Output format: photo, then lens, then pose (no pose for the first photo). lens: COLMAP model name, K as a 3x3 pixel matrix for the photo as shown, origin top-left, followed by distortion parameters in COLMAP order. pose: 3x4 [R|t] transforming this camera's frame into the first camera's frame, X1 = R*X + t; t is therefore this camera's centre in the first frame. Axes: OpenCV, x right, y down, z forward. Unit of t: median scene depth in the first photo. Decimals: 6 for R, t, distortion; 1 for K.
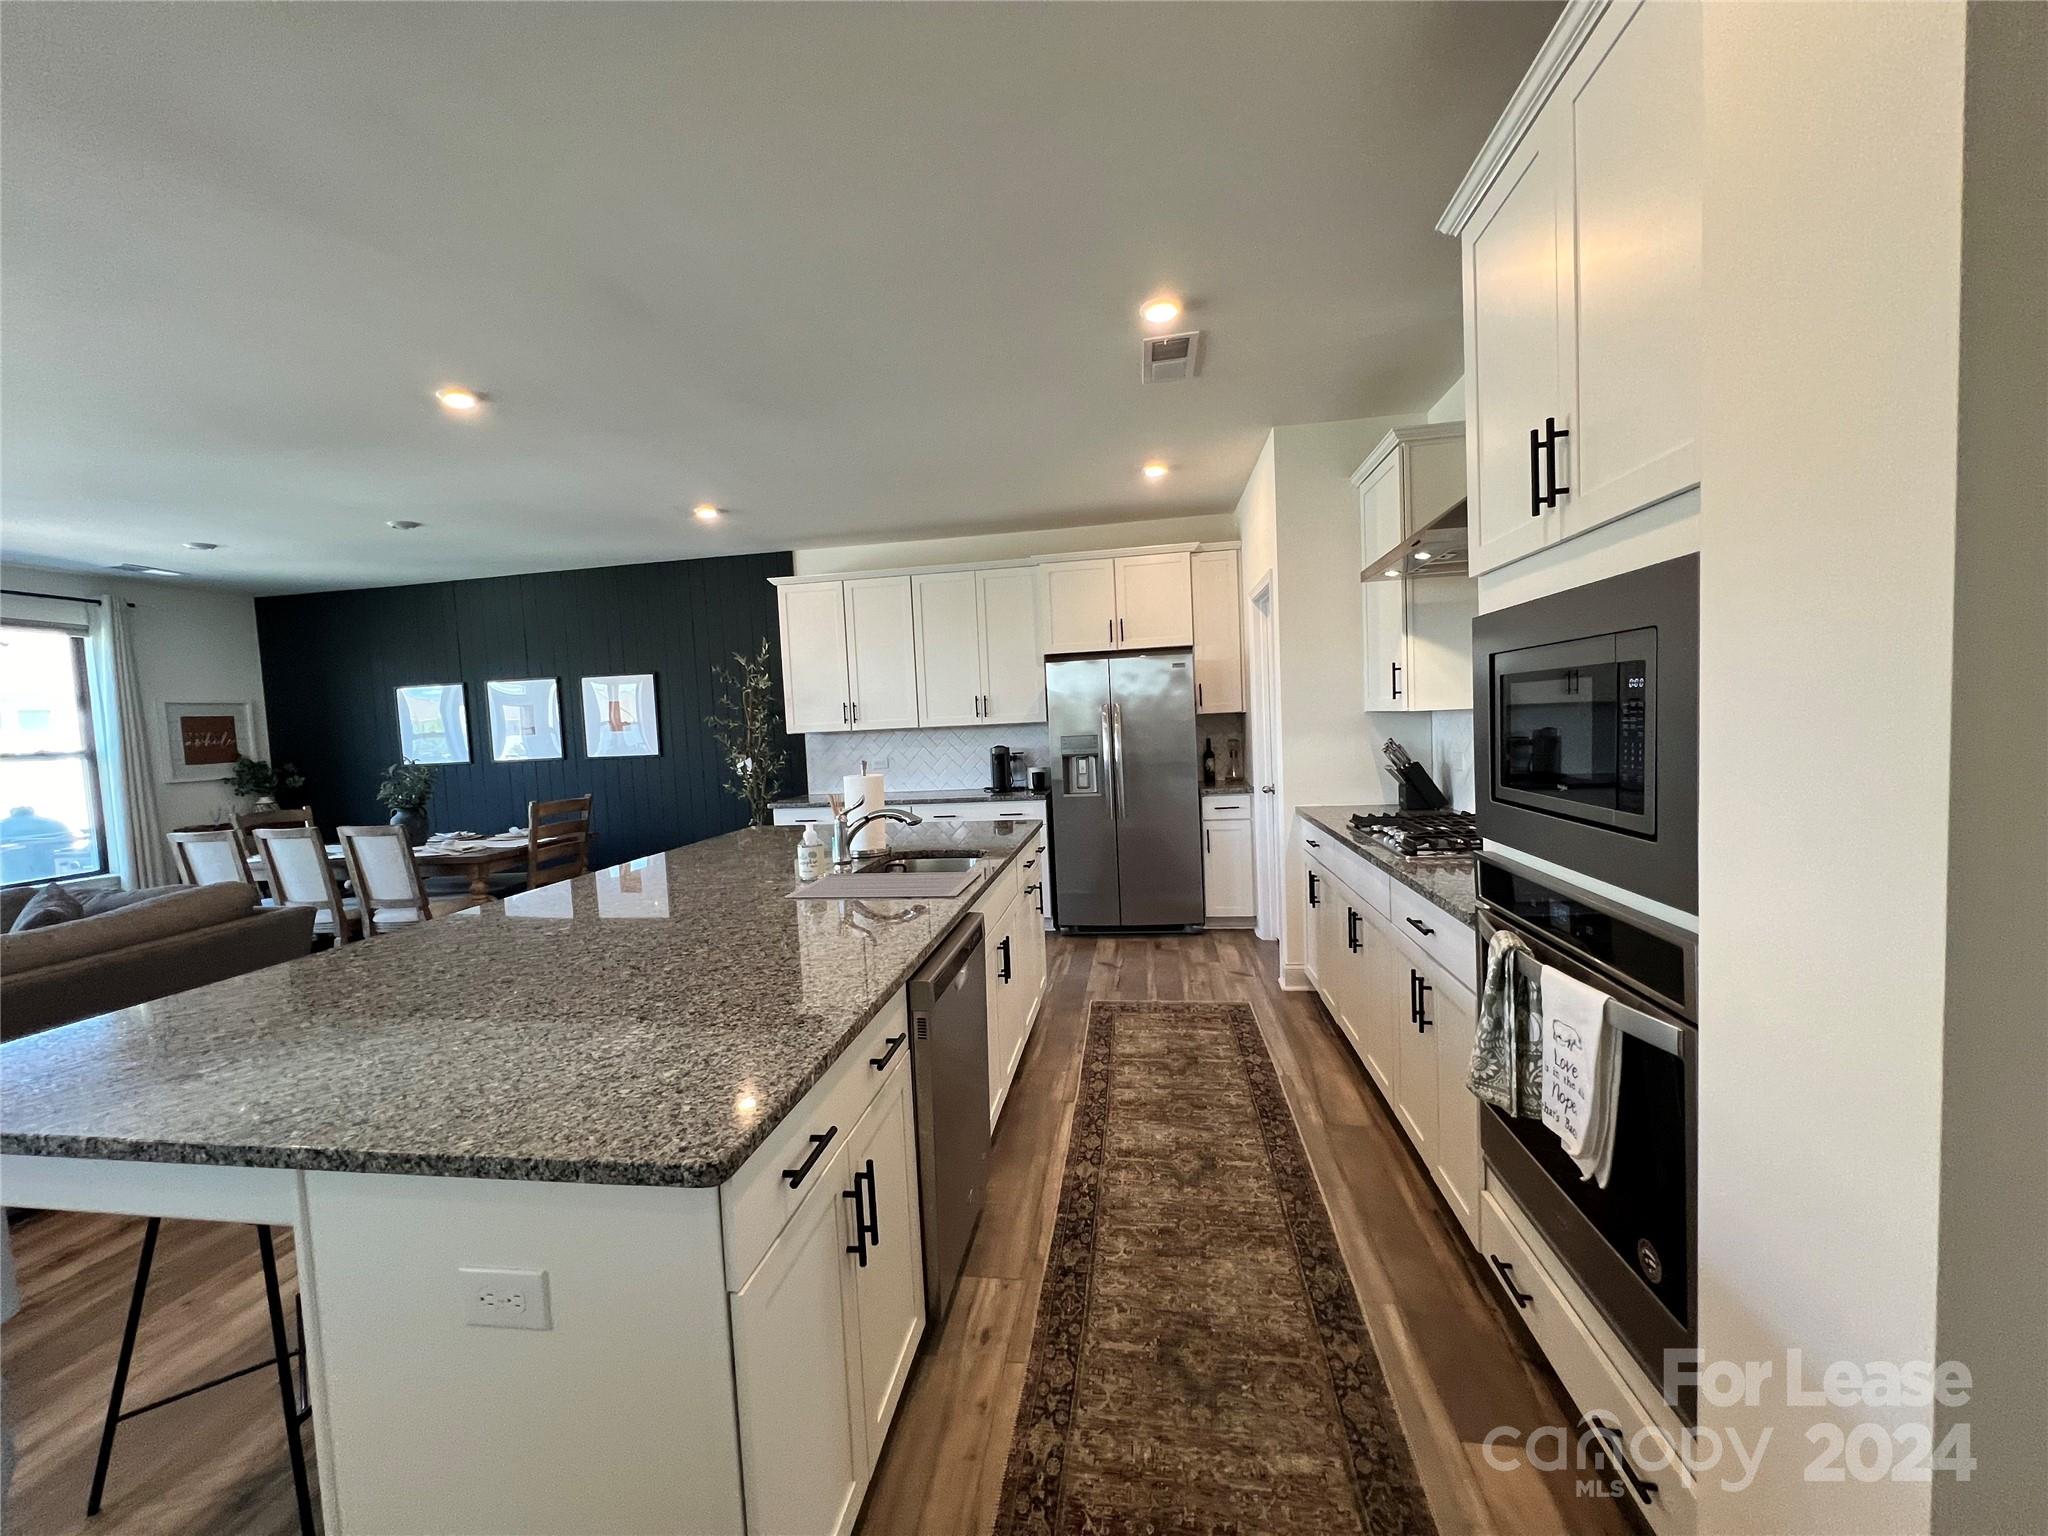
lens RADIAL K [[820.8, 0, 1024.0], [0, 820.8, 768.0], [0, 0, 1]] dist [0.000459, 0.000002]
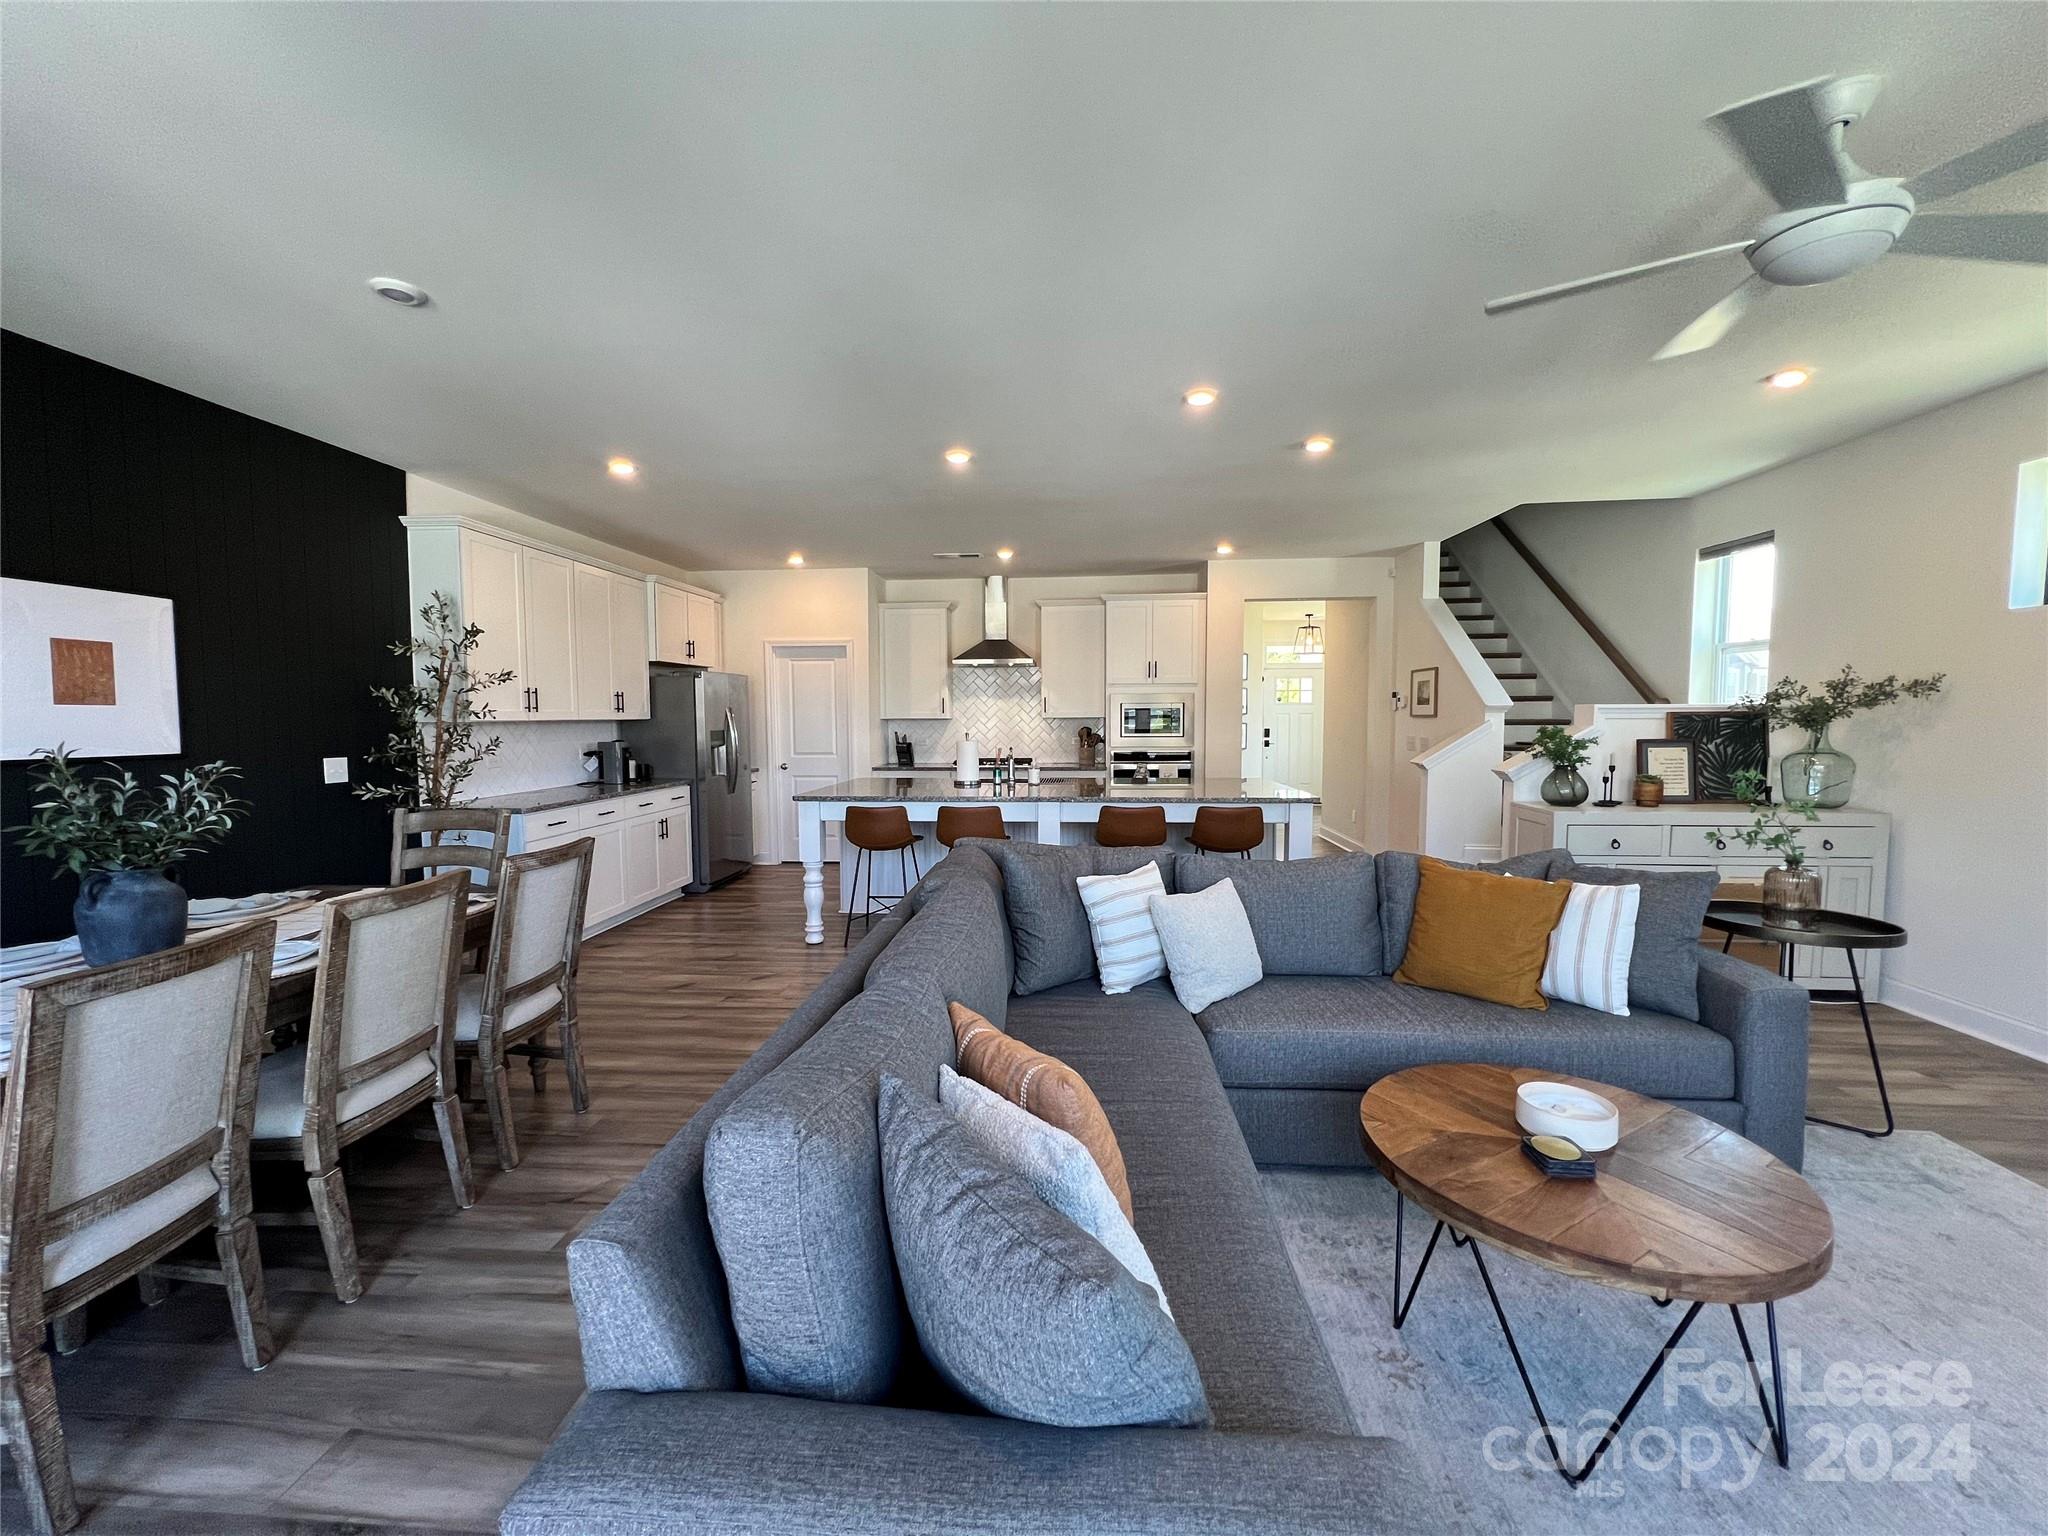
lens RADIAL K [[820.8, 0, 1024.0], [0, 820.8, 768.0], [0, 0, 1]] dist [0.000459, 0.000002]
pose [[-0.079935, -0.018850, 0.996622, -1.036677], [0.063577, 0.997689, 0.023969, 0.016184], [-0.994771, 0.065278, -0.078552, 0.504106]]
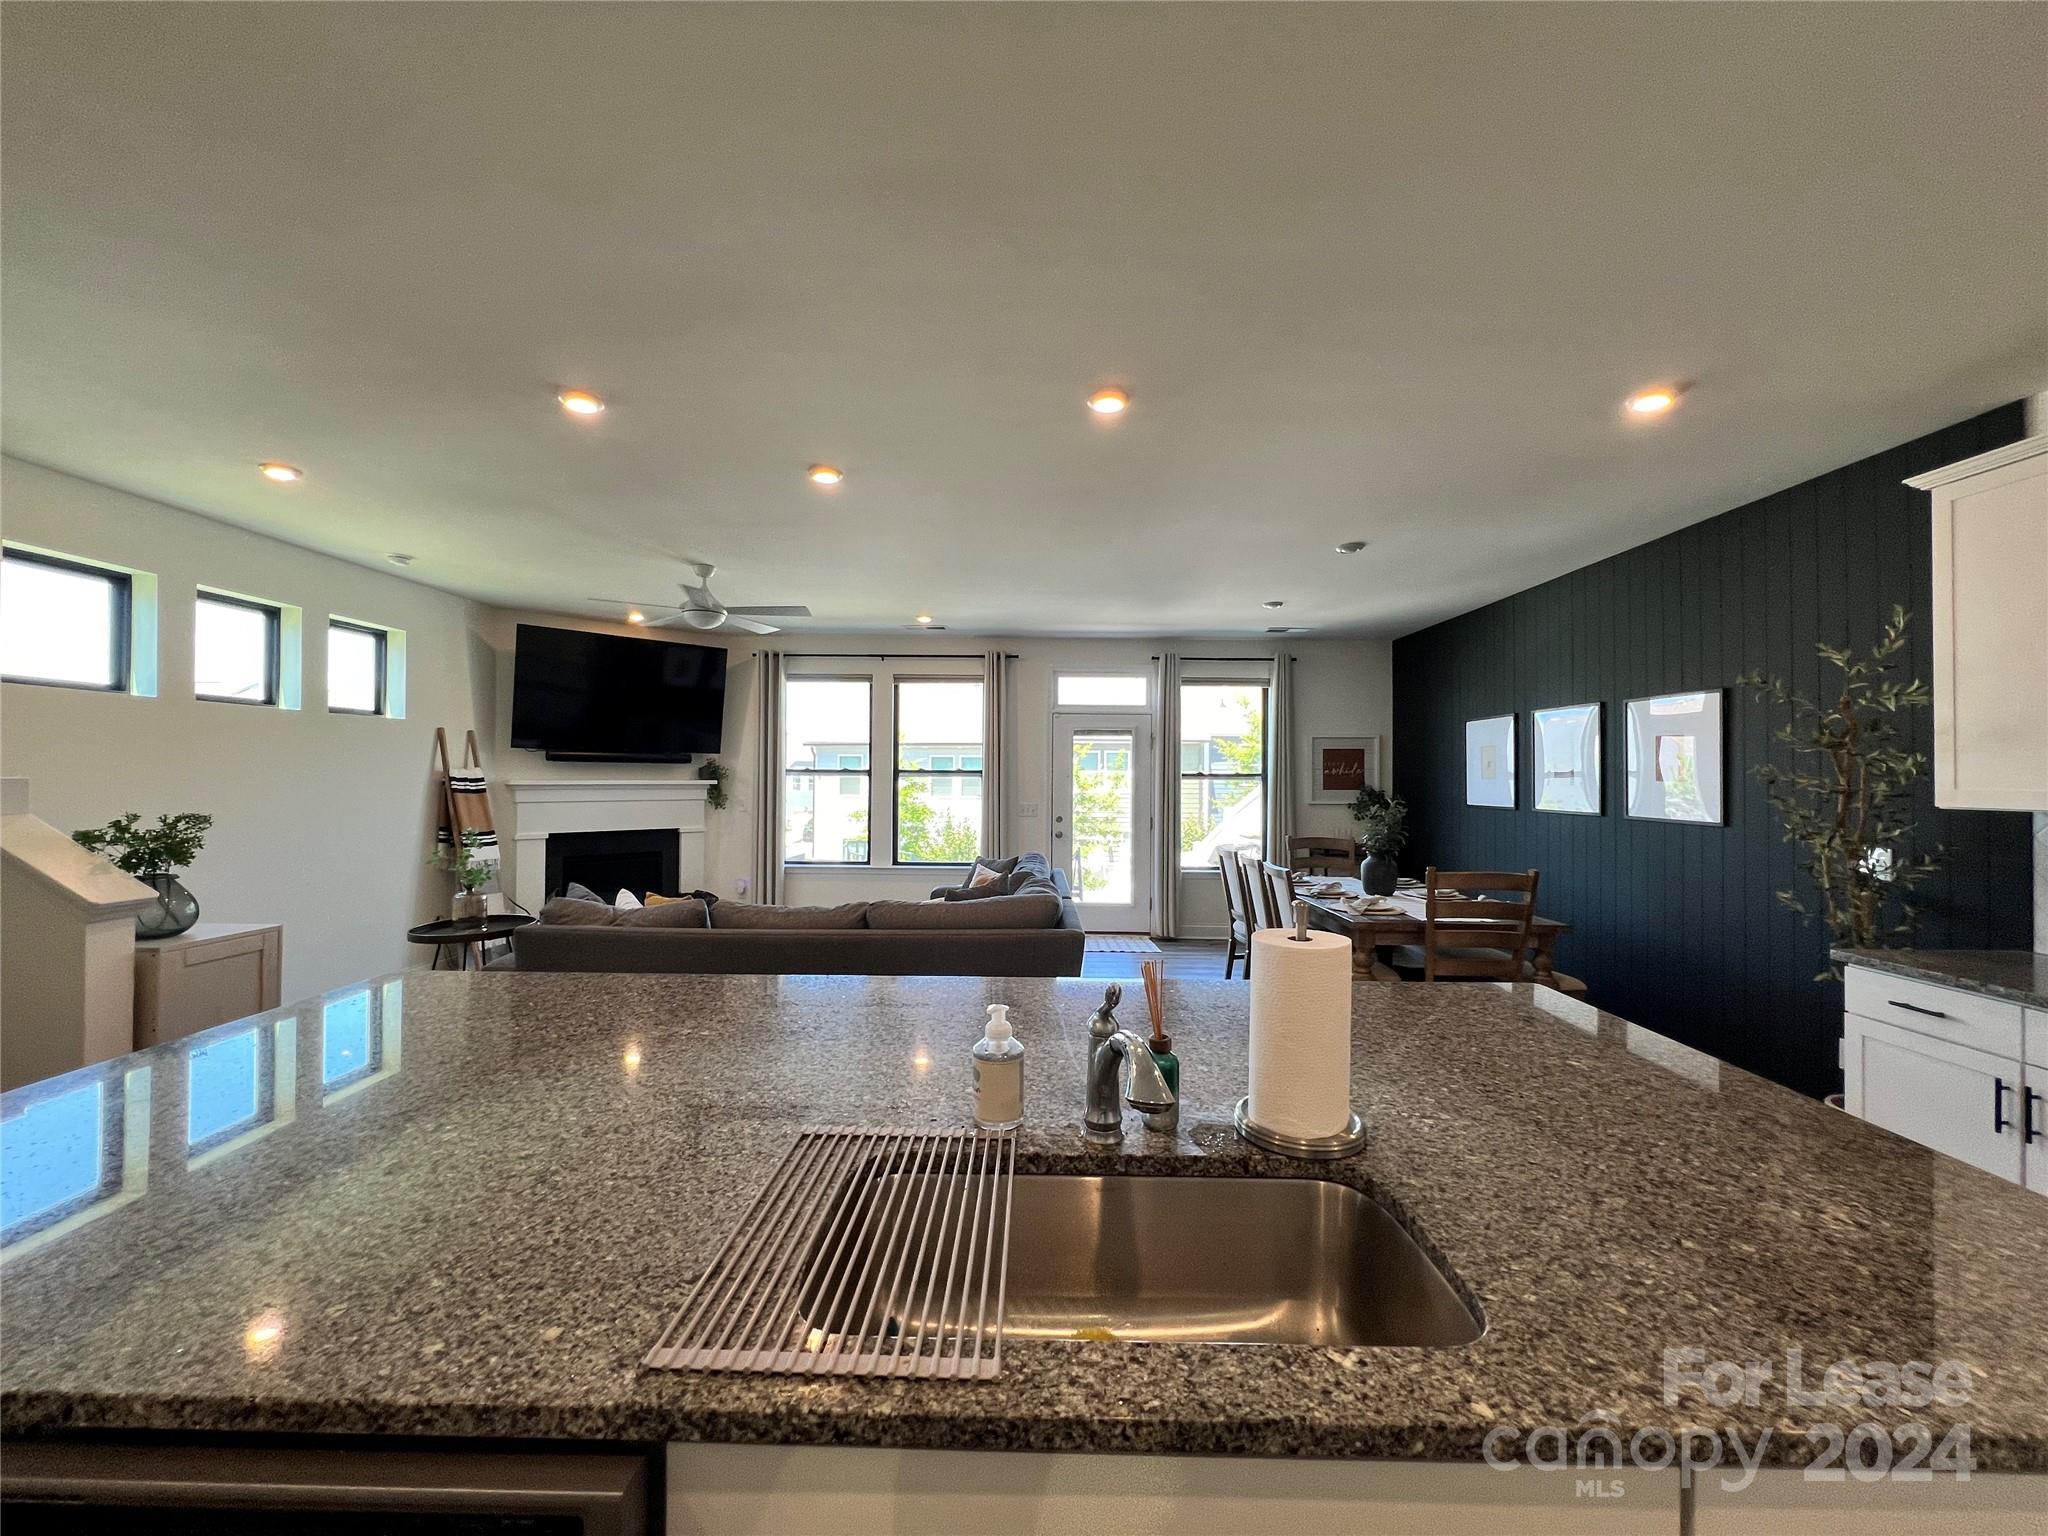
lens RADIAL K [[820.8, 0, 1024.0], [0, 820.8, 768.0], [0, 0, 1]] dist [0.000459, 0.000002]
pose [[0.134010, 0.039471, -0.990194, 0.092023], [-0.073810, 0.996829, 0.029746, -0.037834], [0.988227, 0.069100, 0.136498, 0.405165]]
